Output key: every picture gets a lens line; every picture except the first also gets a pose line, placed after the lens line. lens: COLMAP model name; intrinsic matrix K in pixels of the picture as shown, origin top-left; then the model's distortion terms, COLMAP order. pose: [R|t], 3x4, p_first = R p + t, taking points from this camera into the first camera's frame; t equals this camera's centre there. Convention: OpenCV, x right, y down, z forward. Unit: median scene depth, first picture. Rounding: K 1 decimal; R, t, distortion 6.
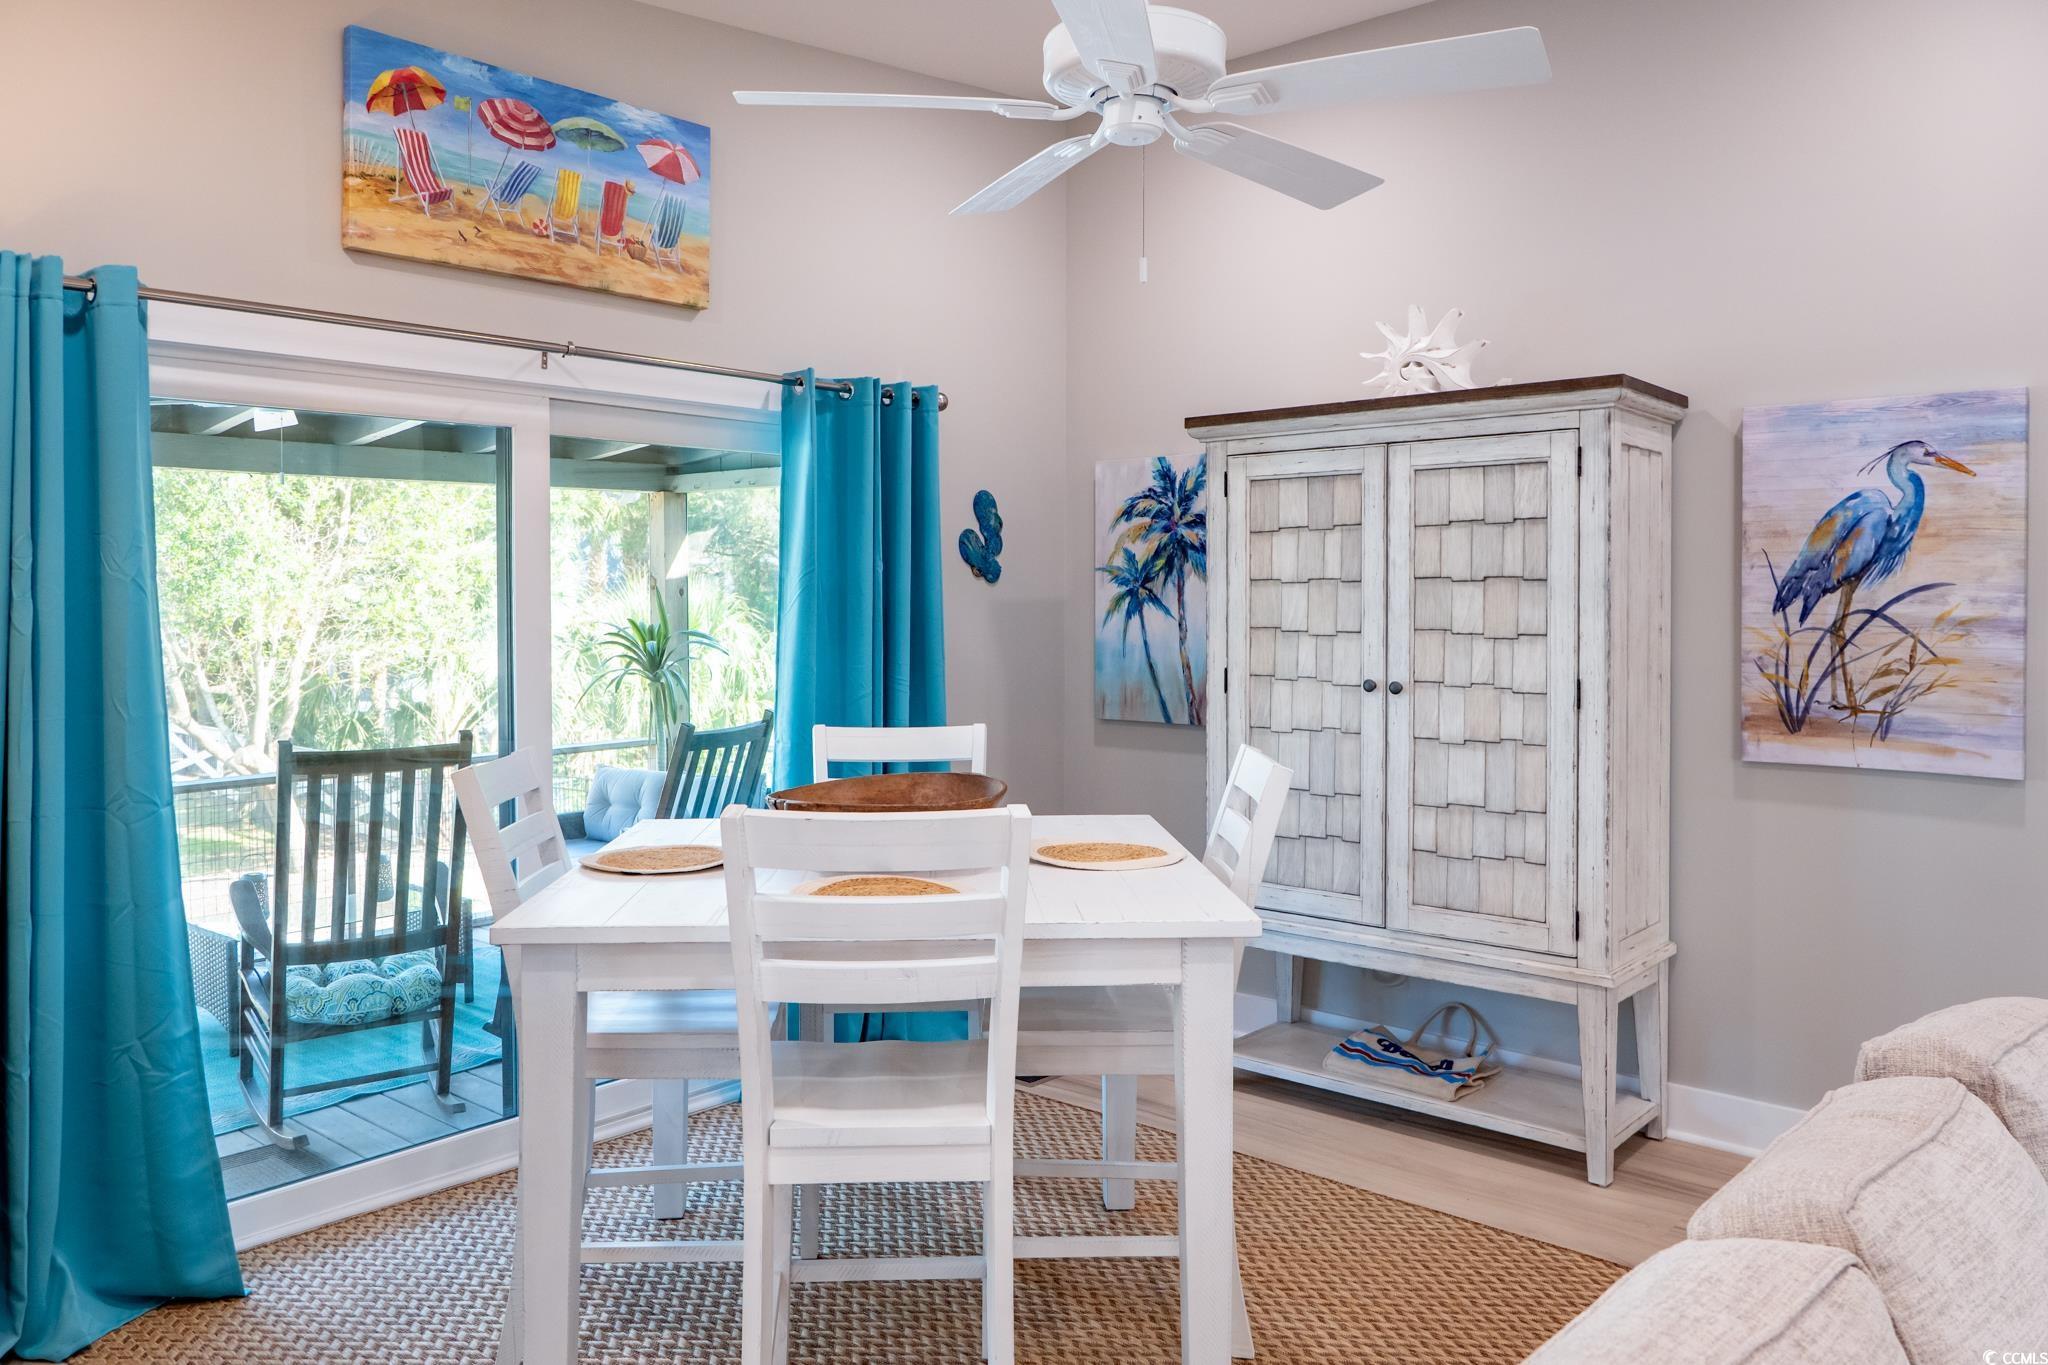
lens RADIAL K [[1463.1, 0, 1024.1], [0, 1463.1, 672.8], [0, 0, 1]] dist [0.003785, -0.008493]
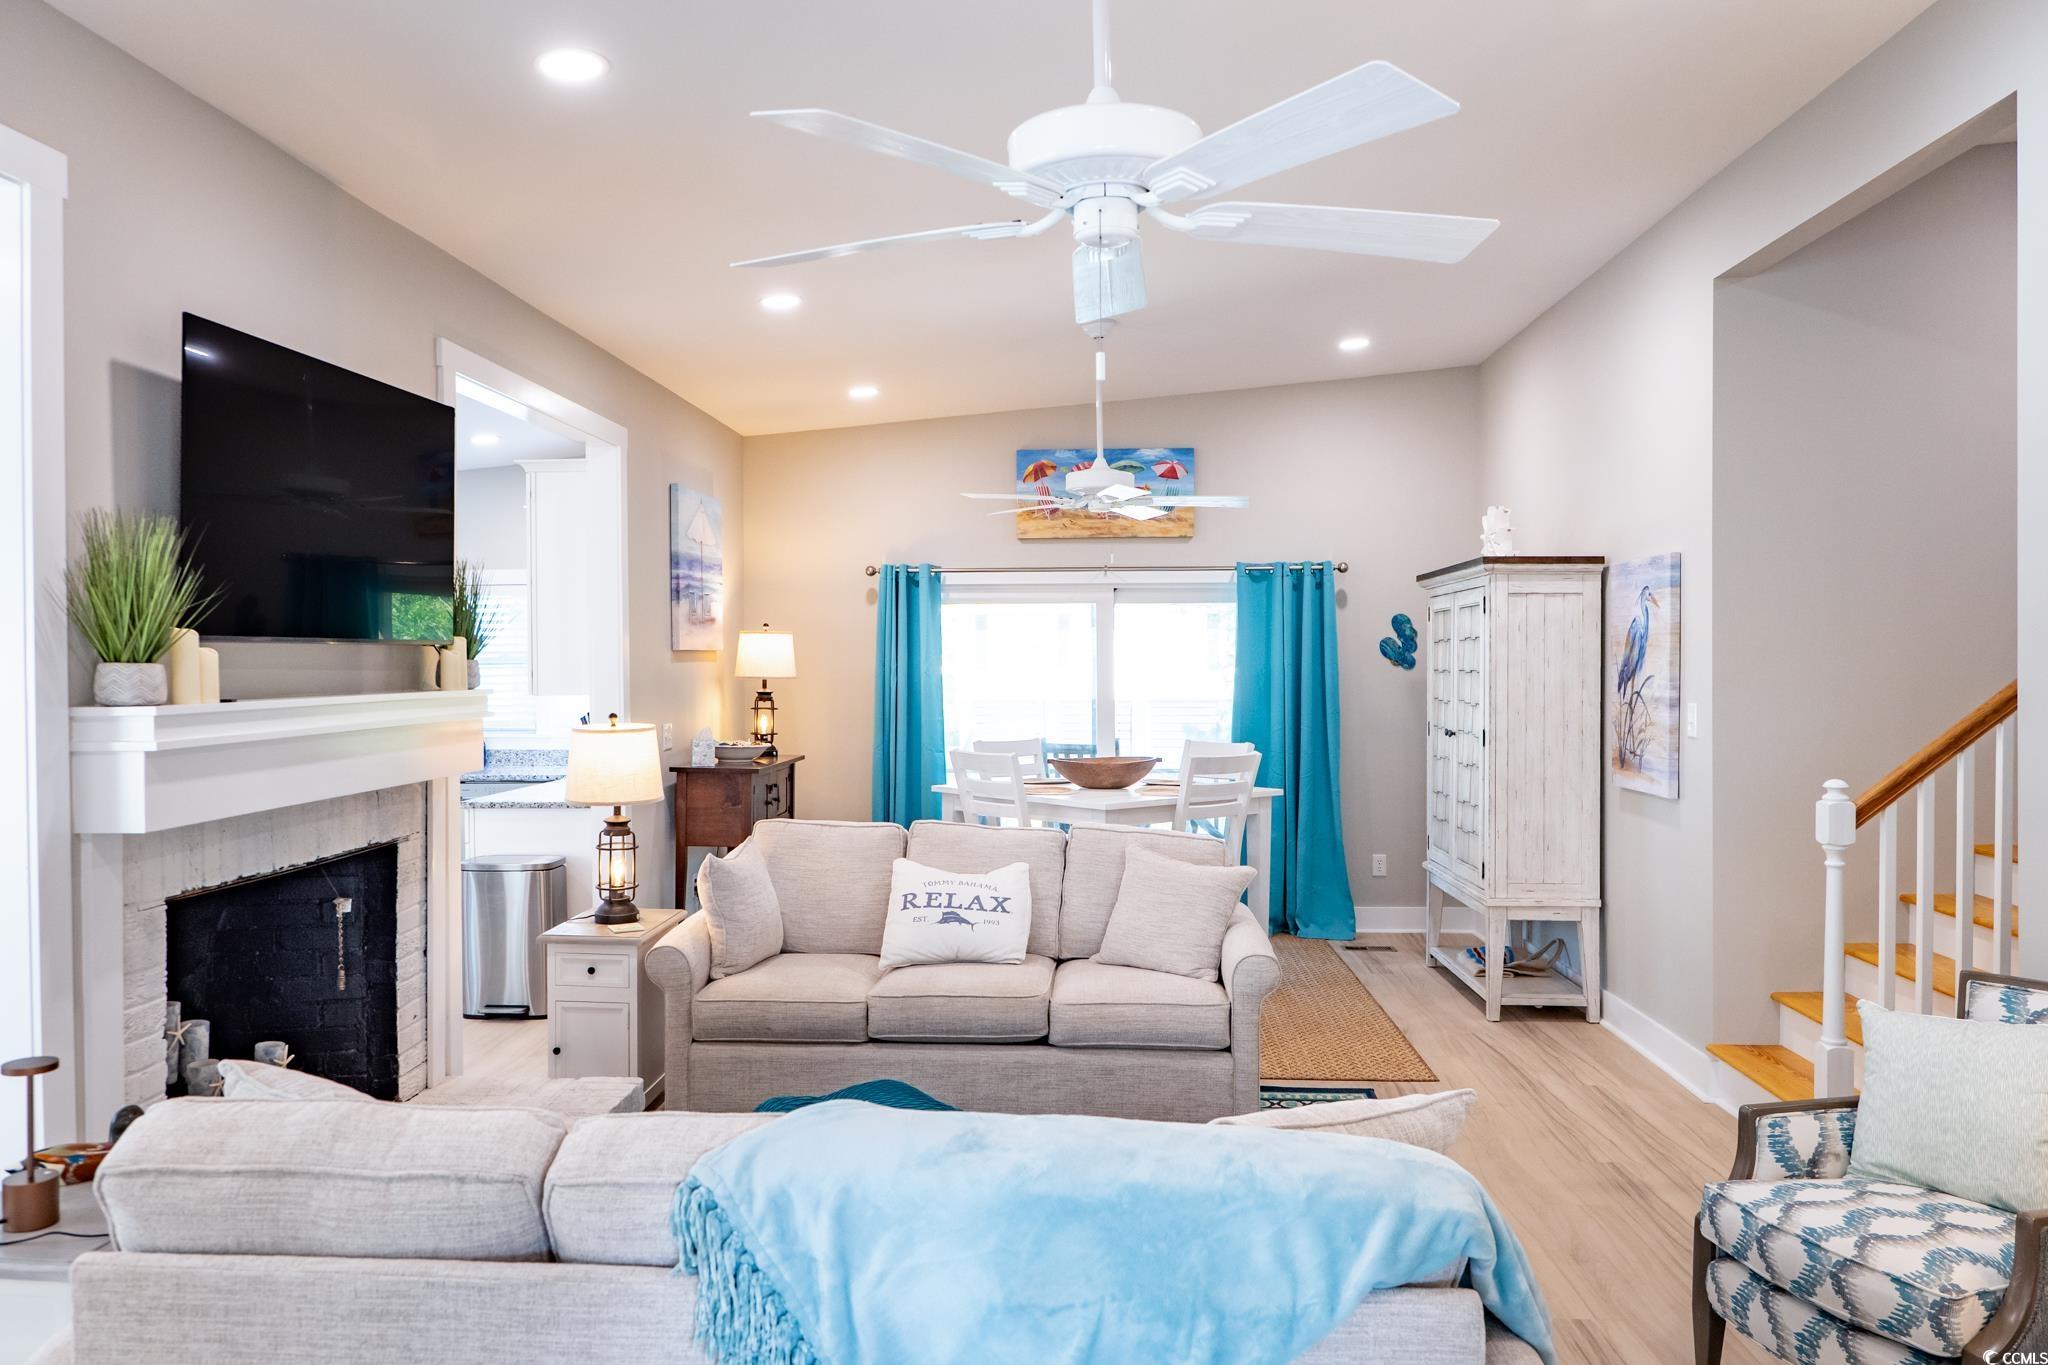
lens RADIAL K [[1463.1, 0, 1031.6], [0, 1463.1, 680.5], [0, 0, 1]] dist [0.003785, -0.008493]
pose [[0.675386, -0.001630, -0.737463, 1.177076], [-0.027599, 0.999241, -0.027485, 0.009636], [0.736948, 0.038916, 0.674829, -0.538331]]
